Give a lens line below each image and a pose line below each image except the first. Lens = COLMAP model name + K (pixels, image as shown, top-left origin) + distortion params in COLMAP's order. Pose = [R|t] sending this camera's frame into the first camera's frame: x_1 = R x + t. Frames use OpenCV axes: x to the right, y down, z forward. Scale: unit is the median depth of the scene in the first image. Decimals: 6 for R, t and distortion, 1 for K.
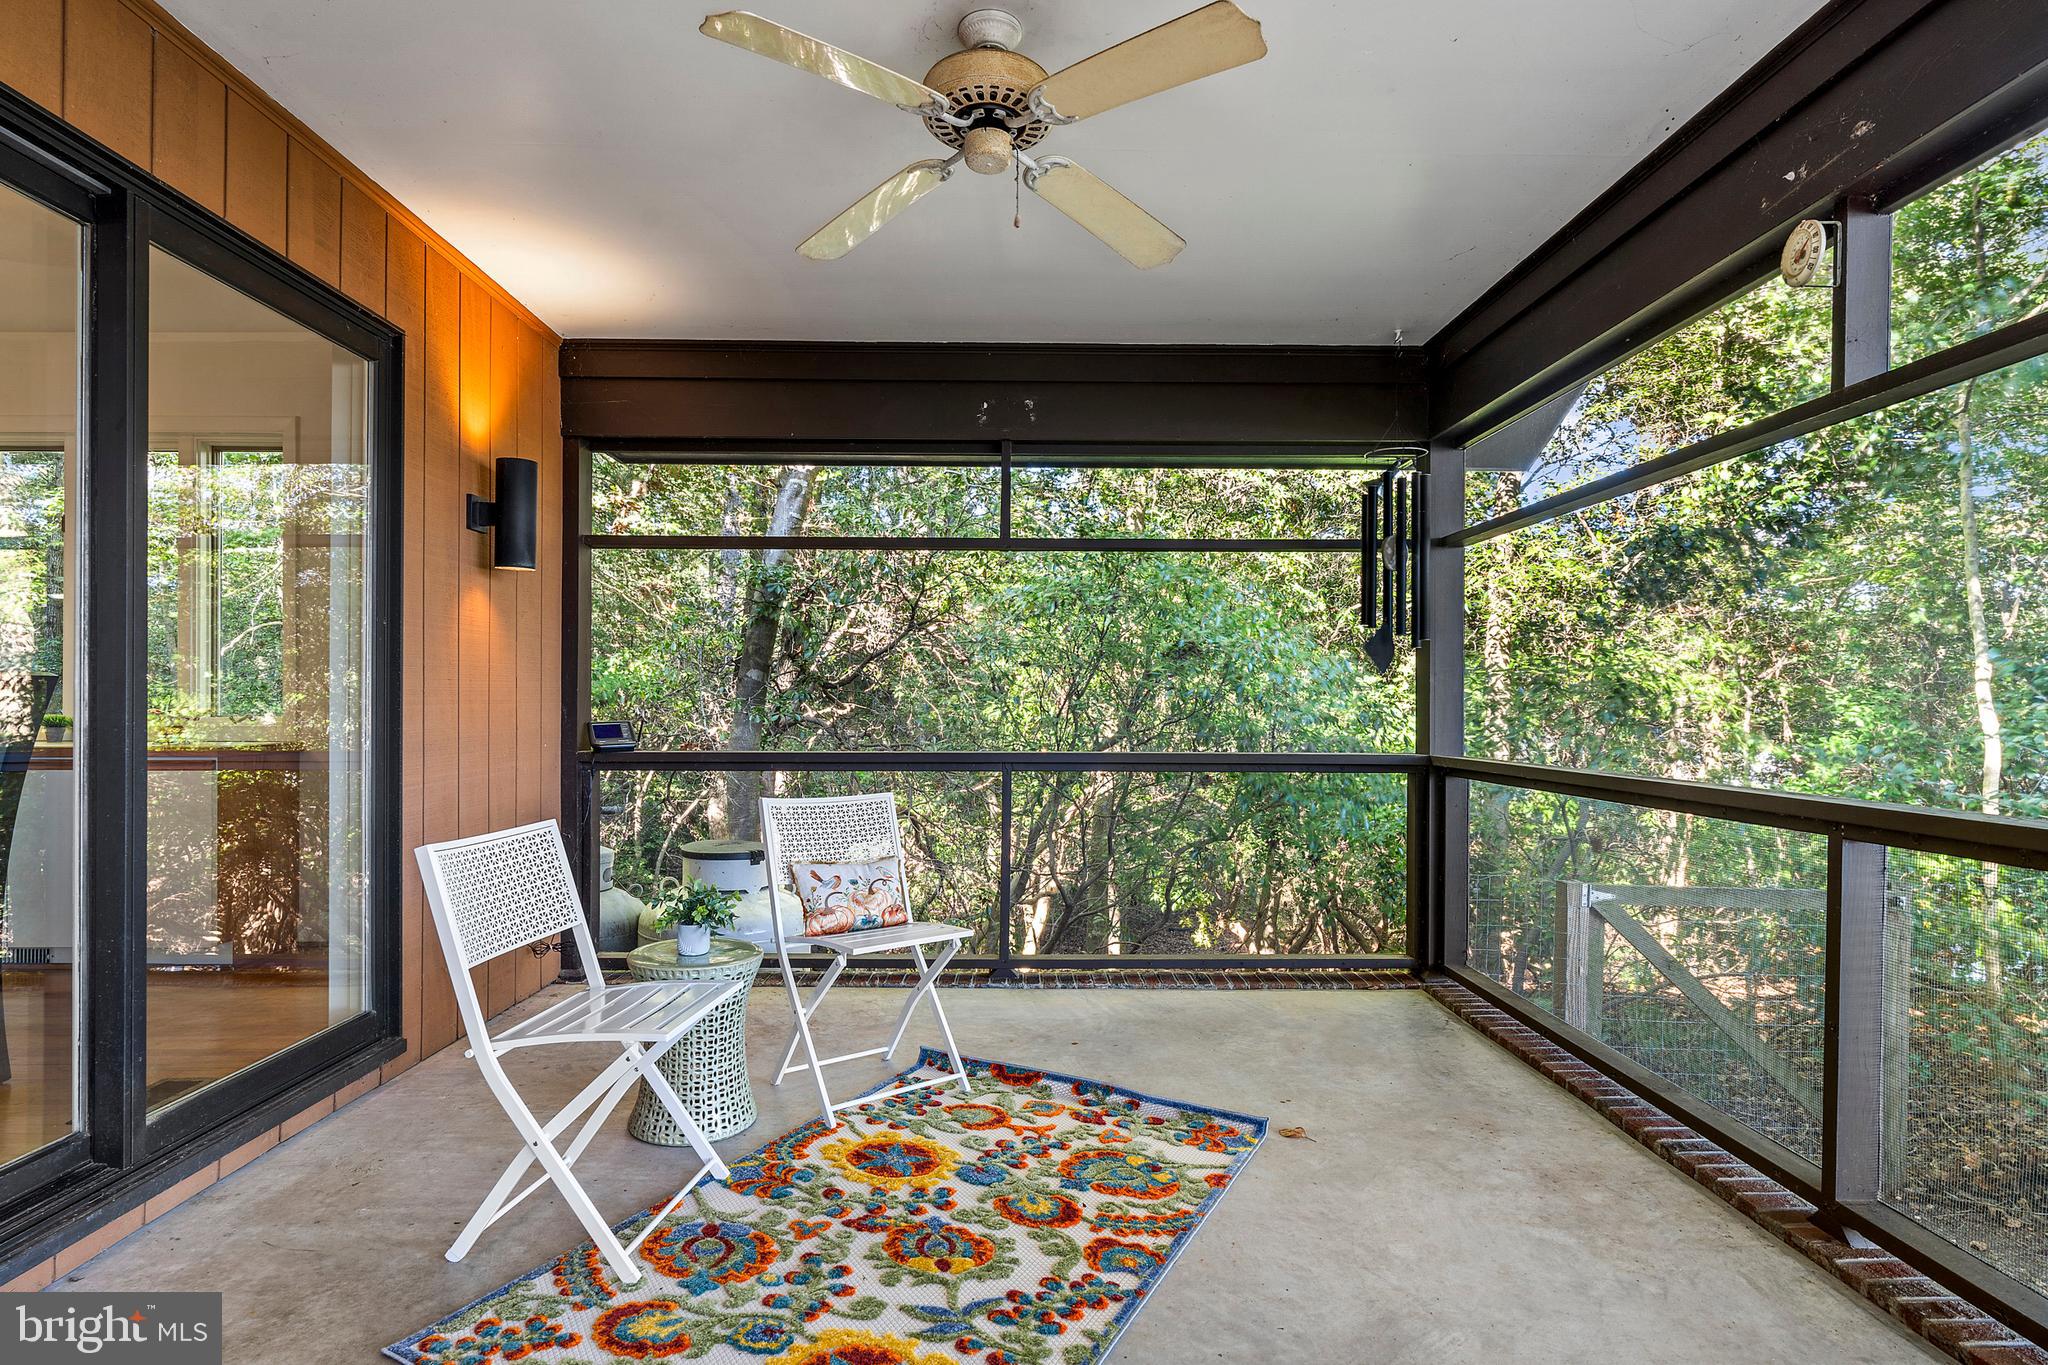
lens RADIAL K [[1079.1, 0, 1021.5], [0, 1079.1, 709.7], [0, 0, 1]] dist [-0.000530, -0.000045]
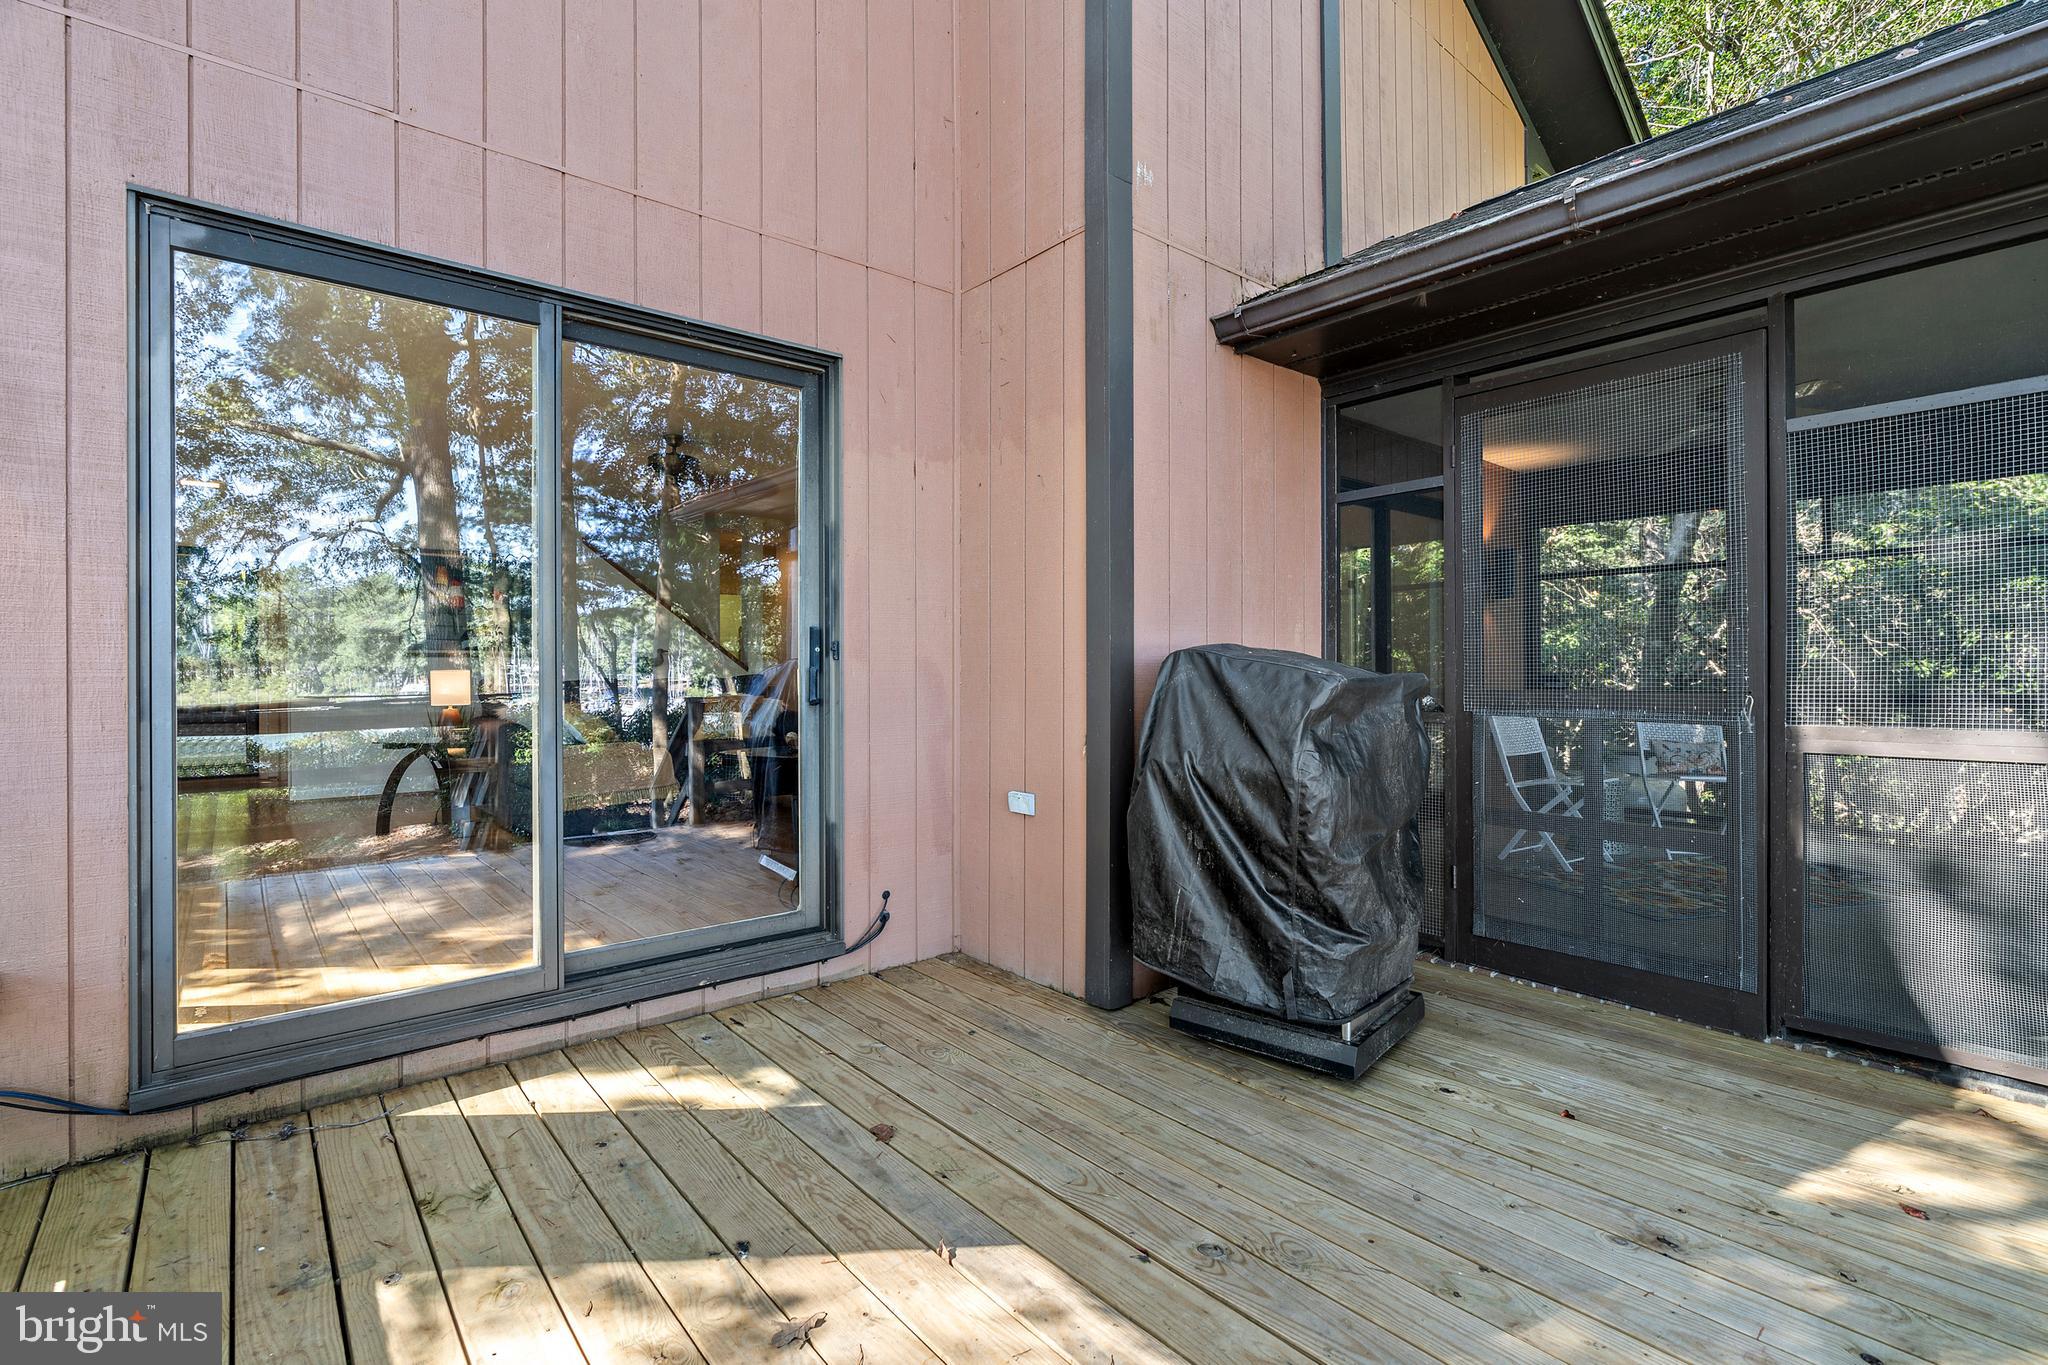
lens RADIAL K [[919.5, 0, 1019.3], [0, 919.5, 681.0], [0, 0, 1]] dist [-0.005921, -0.000024]
pose [[0.638852, 0.002507, -0.769326, 0.315877], [0.004441, 0.999966, 0.006946, 0.010026], [0.769317, -0.007854, 0.638819, -0.914127]]
